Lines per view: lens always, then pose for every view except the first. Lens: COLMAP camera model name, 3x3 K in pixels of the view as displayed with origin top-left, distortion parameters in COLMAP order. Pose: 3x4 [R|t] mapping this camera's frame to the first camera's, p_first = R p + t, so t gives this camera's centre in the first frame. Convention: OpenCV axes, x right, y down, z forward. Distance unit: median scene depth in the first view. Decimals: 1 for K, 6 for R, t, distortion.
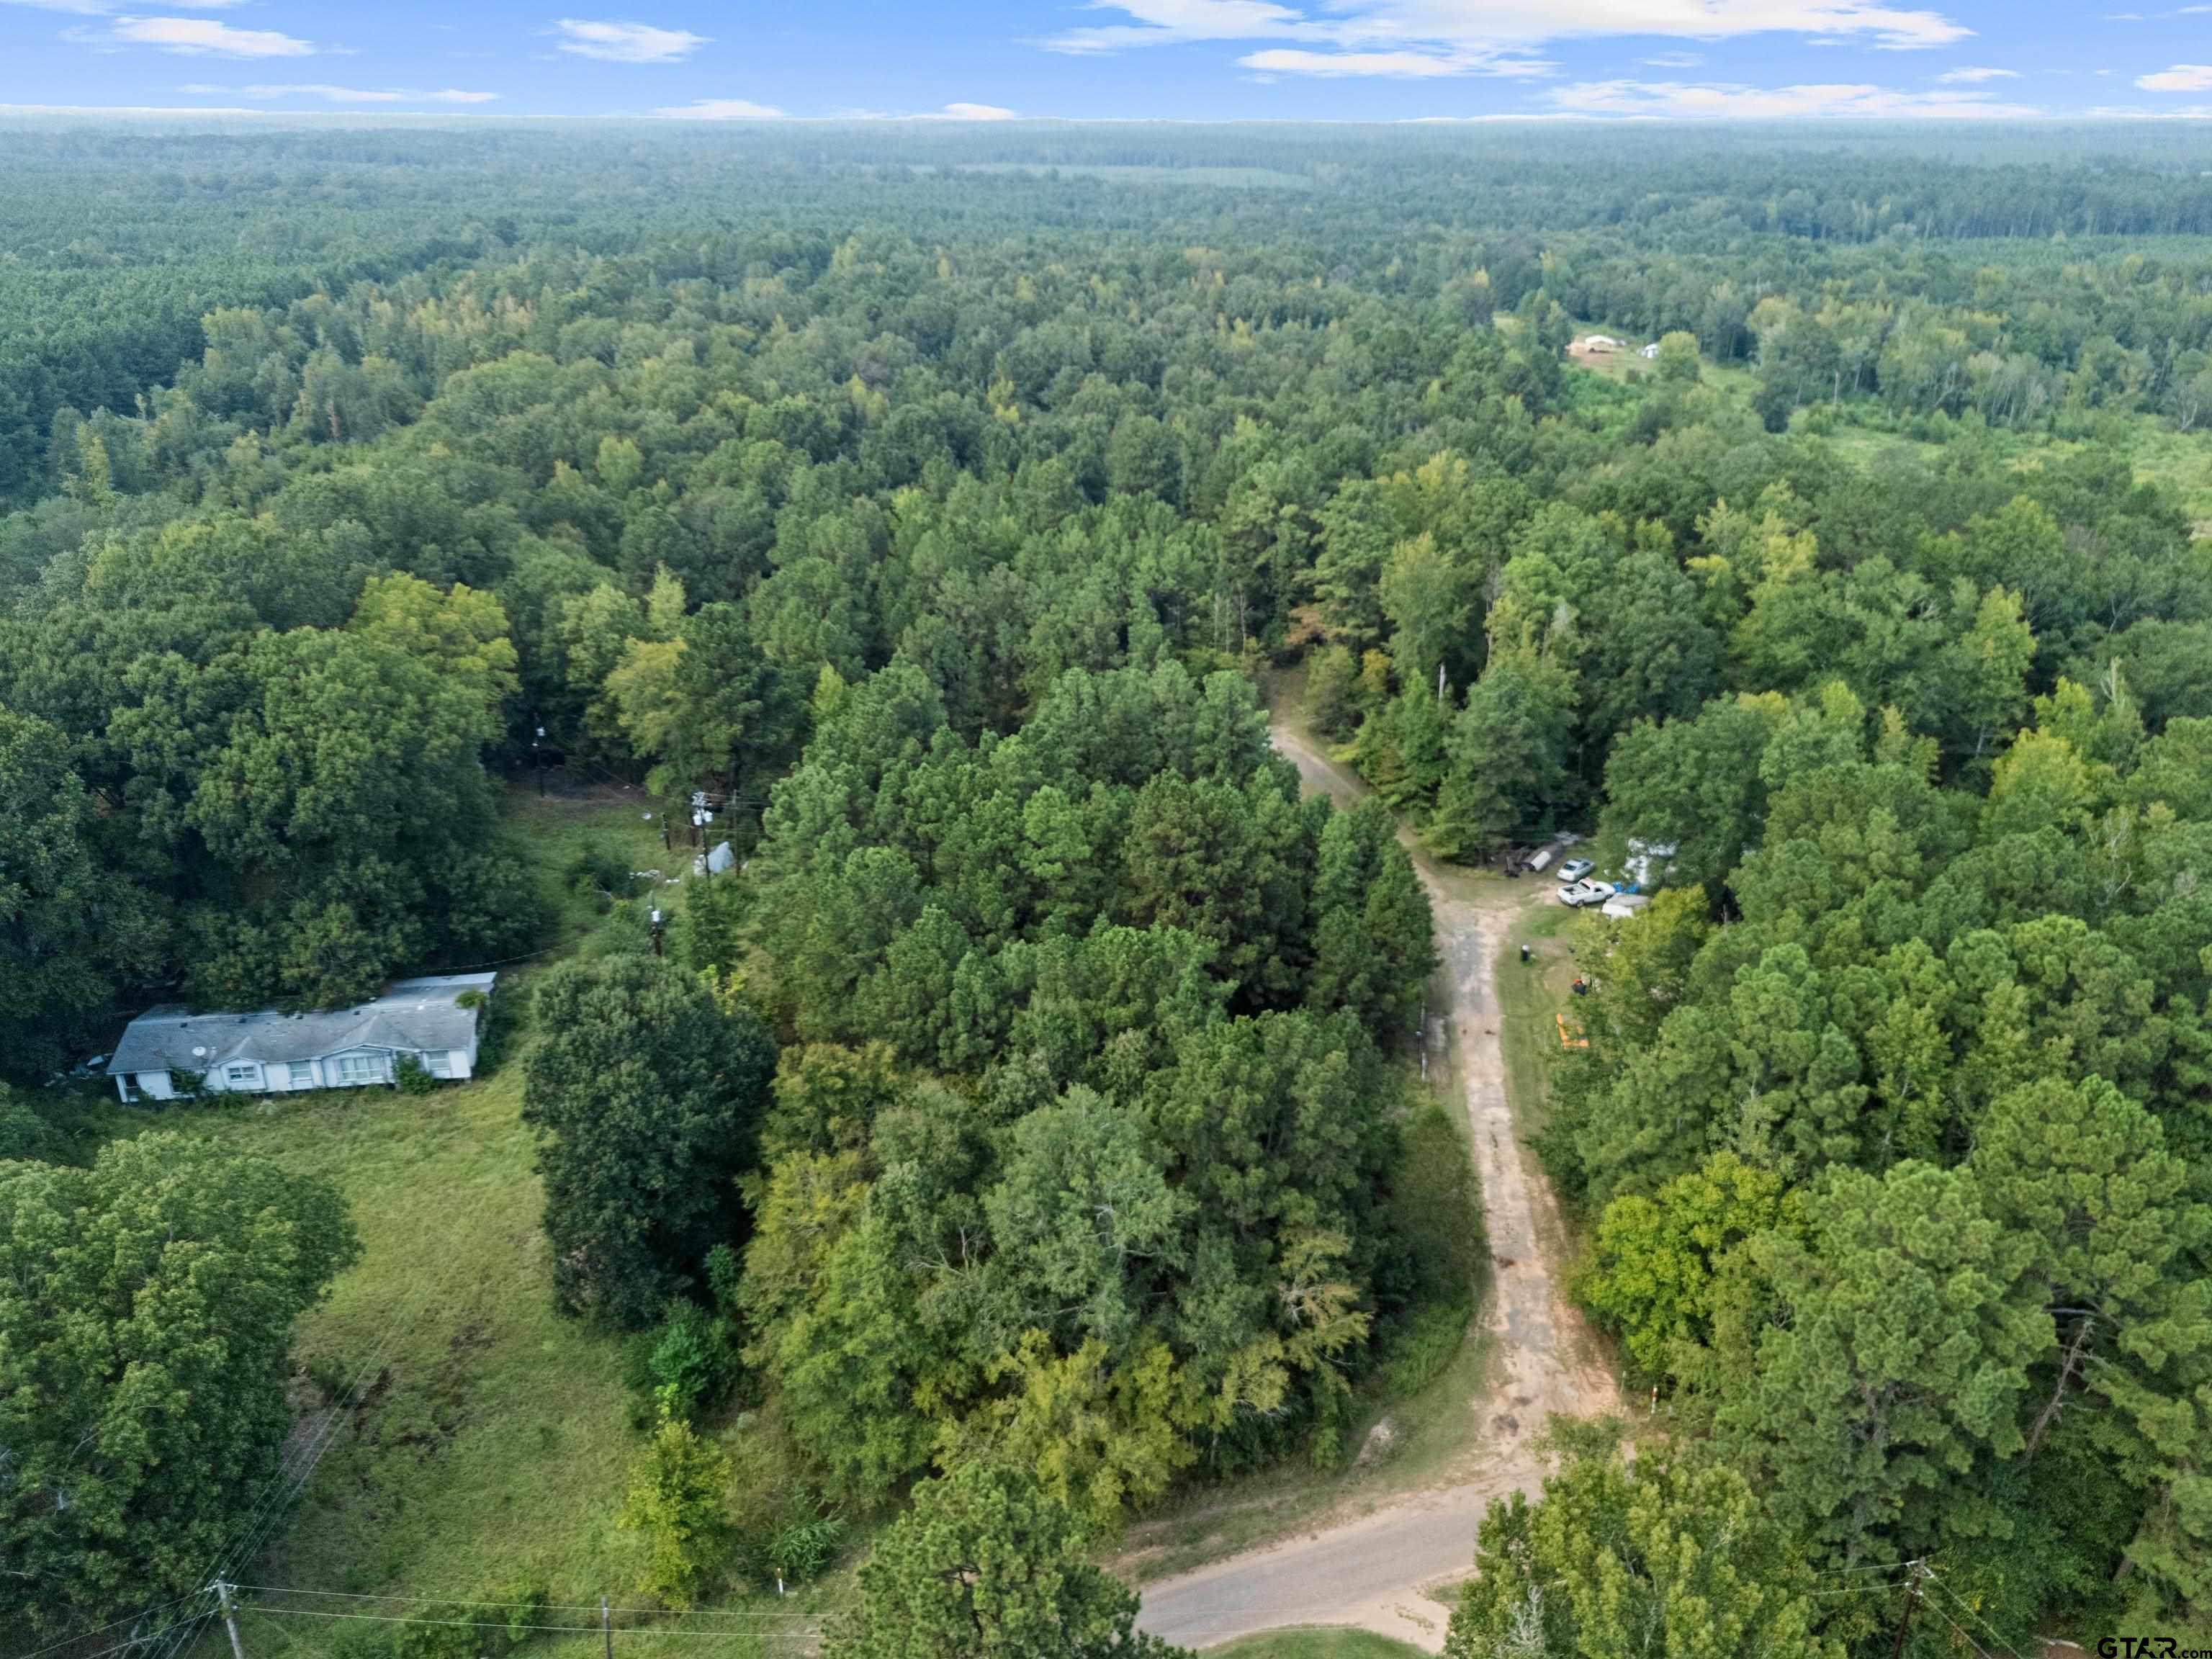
lens RADIAL K [[1653.1, 0, 1106.0], [0, 1653.1, 829.5], [0, 0, 1]] dist [0.079649, -0.084189]
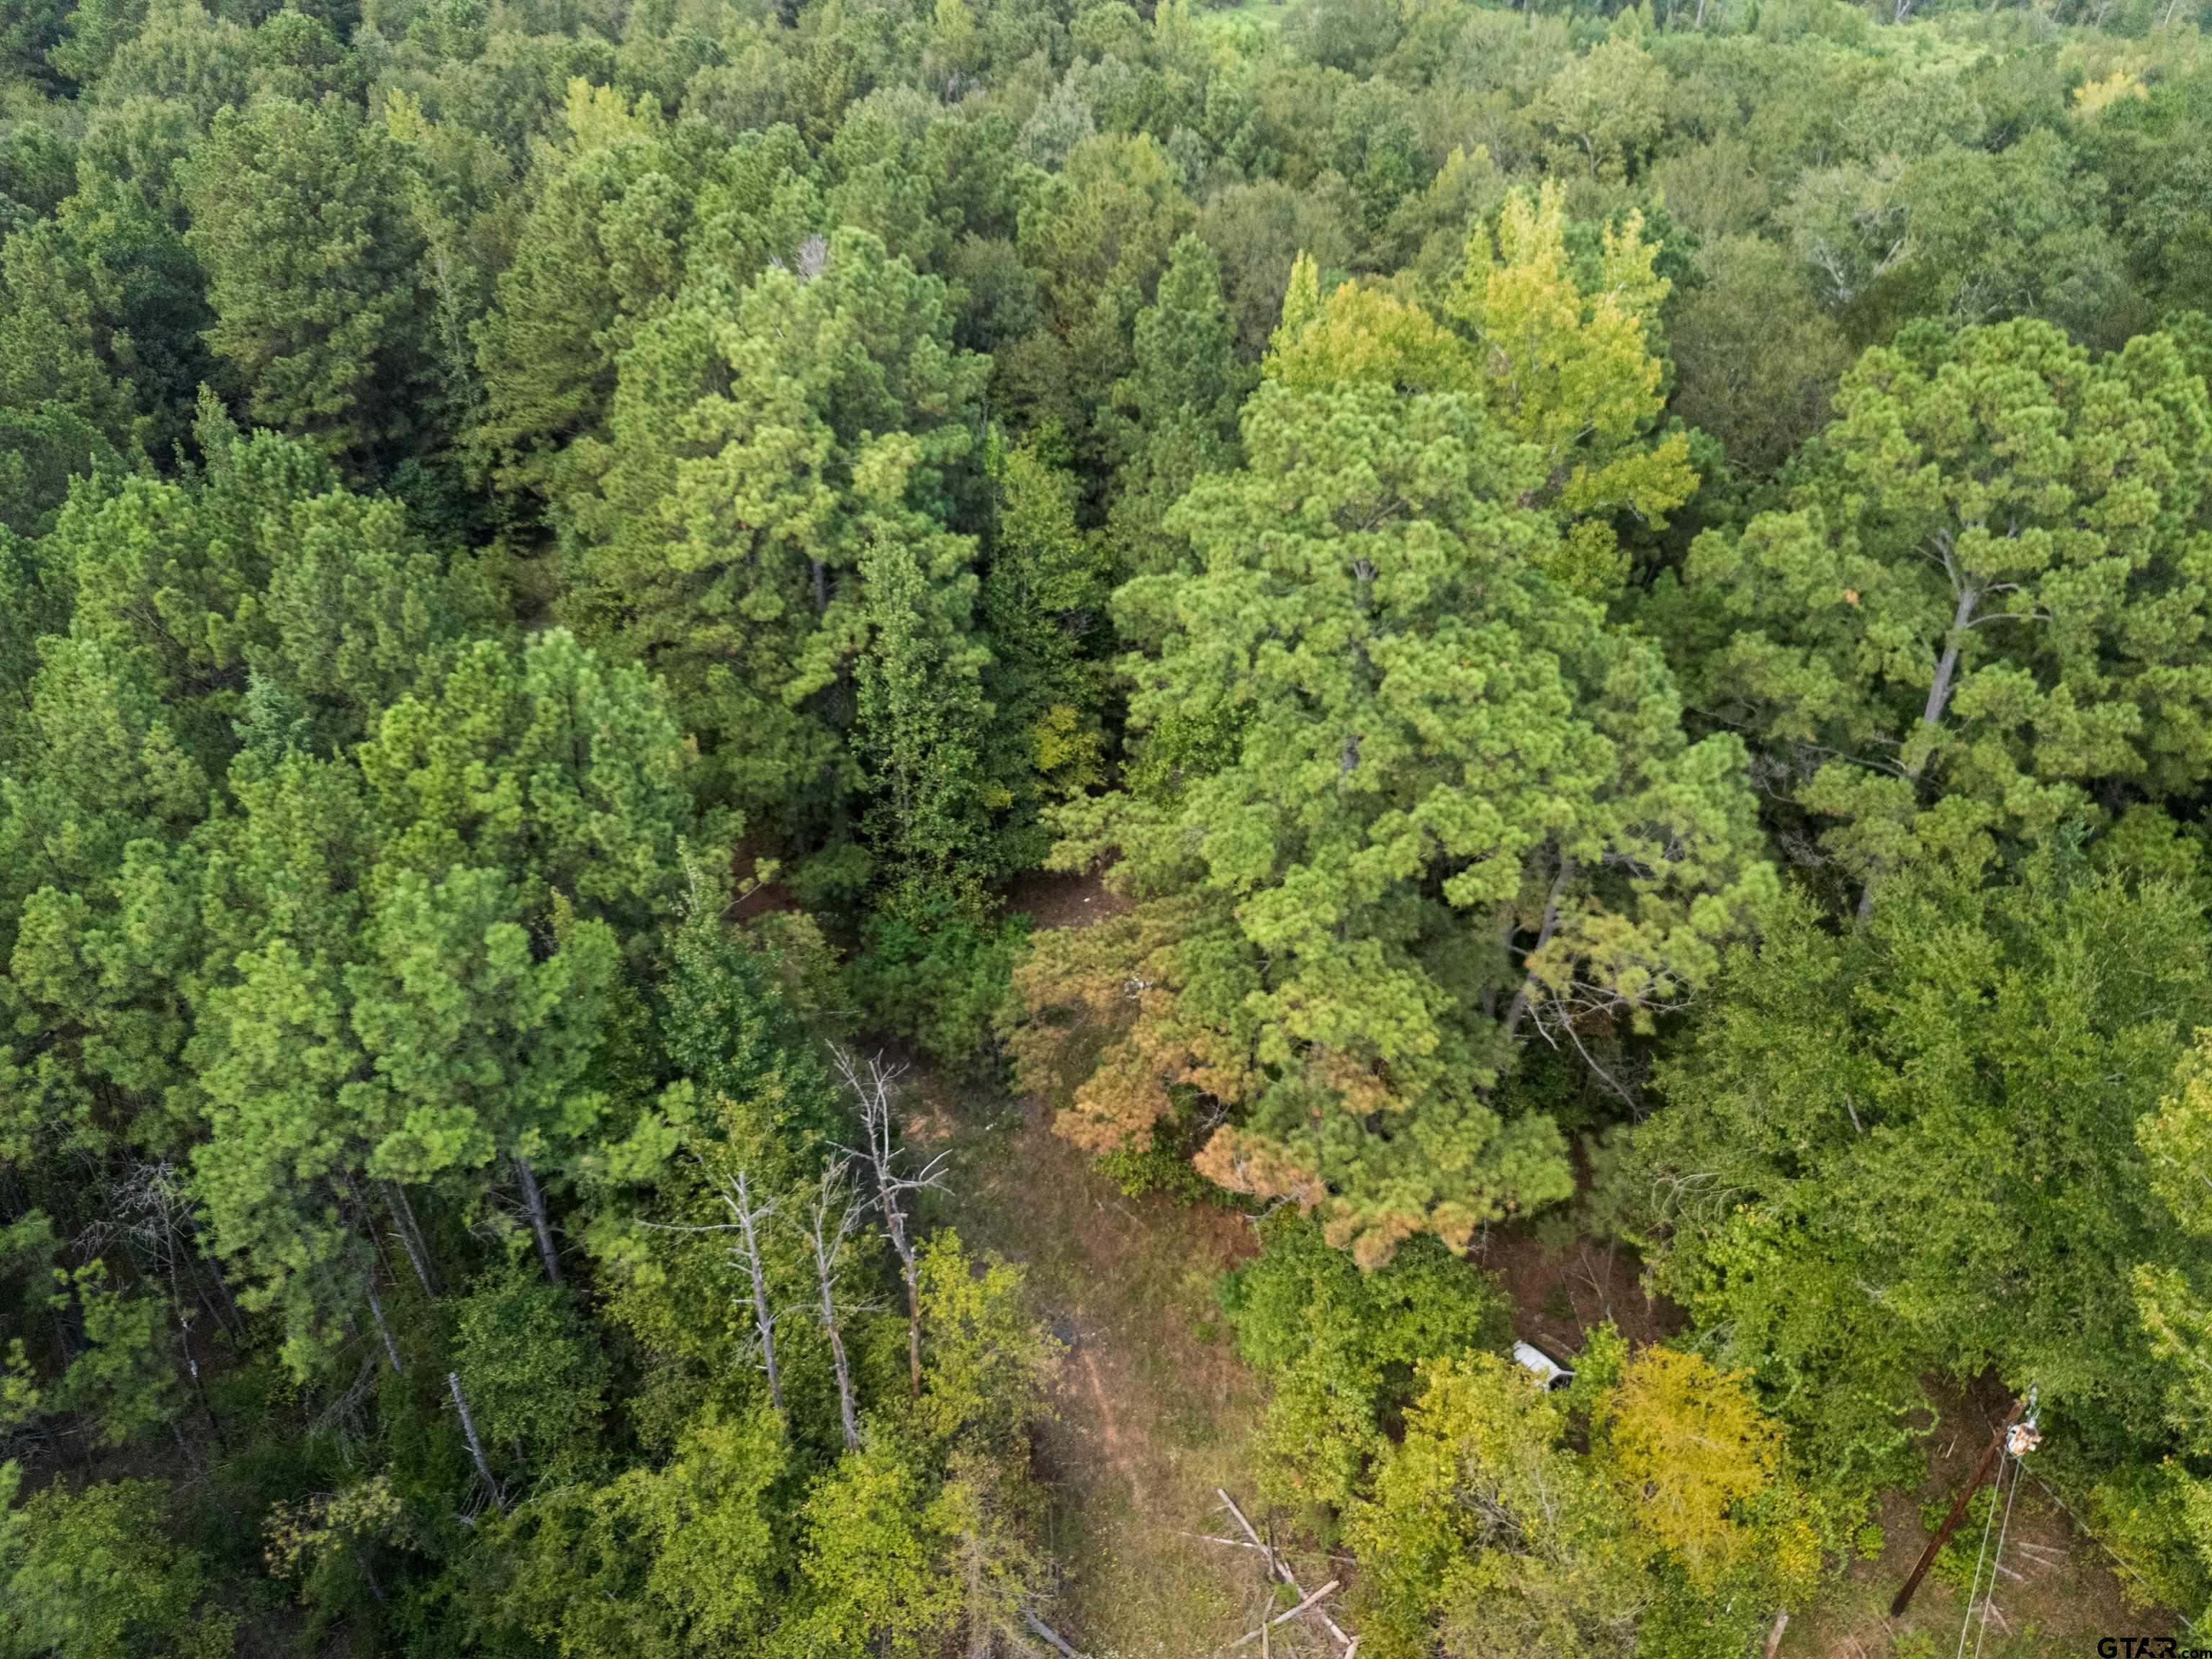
lens RADIAL K [[1662.0, 0, 1106.0], [0, 1662.0, 829.5], [0, 0, 1]] dist [0.060540, -0.031236]
pose [[0.926646, -0.208793, 0.312621, 0.033634], [0.149843, 0.967808, 0.202224, -0.124459], [-0.344780, -0.140546, 0.928102, 0.501527]]
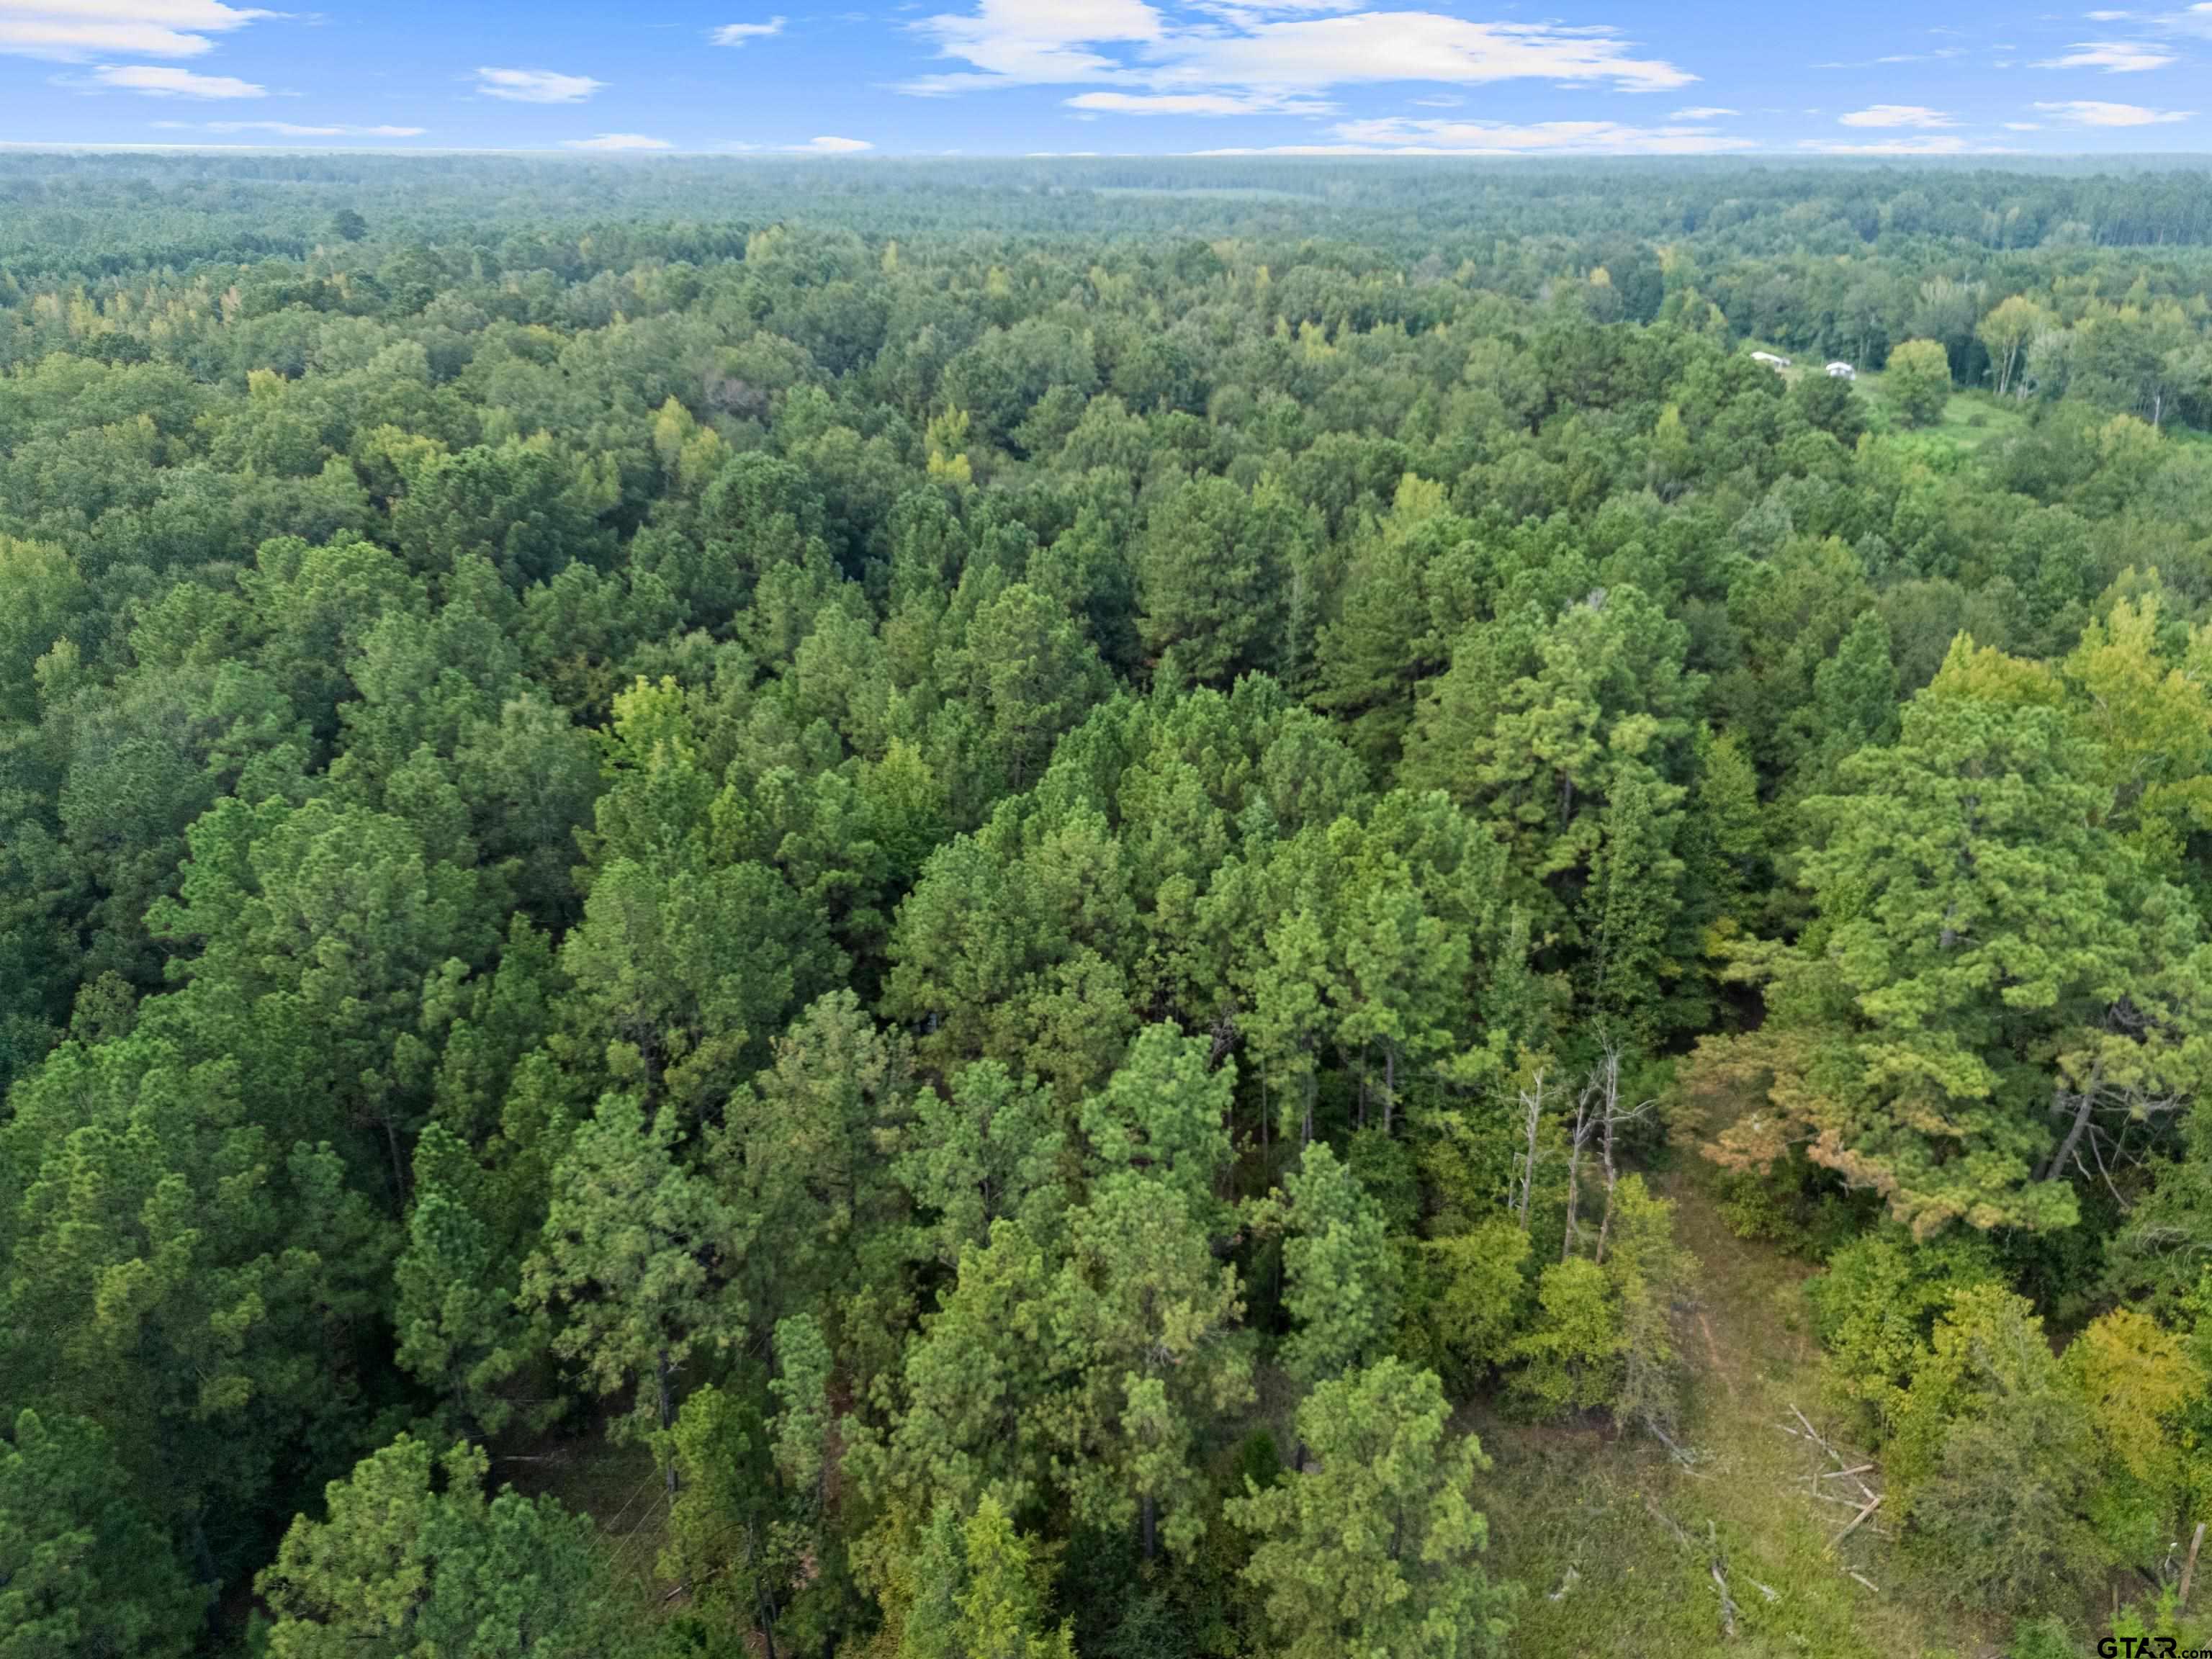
lens RADIAL K [[1653.1, 0, 1106.0], [0, 1653.1, 829.5], [0, 0, 1]] dist [0.079649, -0.084189]
pose [[0.999984, -0.003848, 0.004183, -0.009277], [0.003930, 0.999797, -0.019745, -0.109520], [-0.004106, 0.019761, 0.999796, 0.414673]]
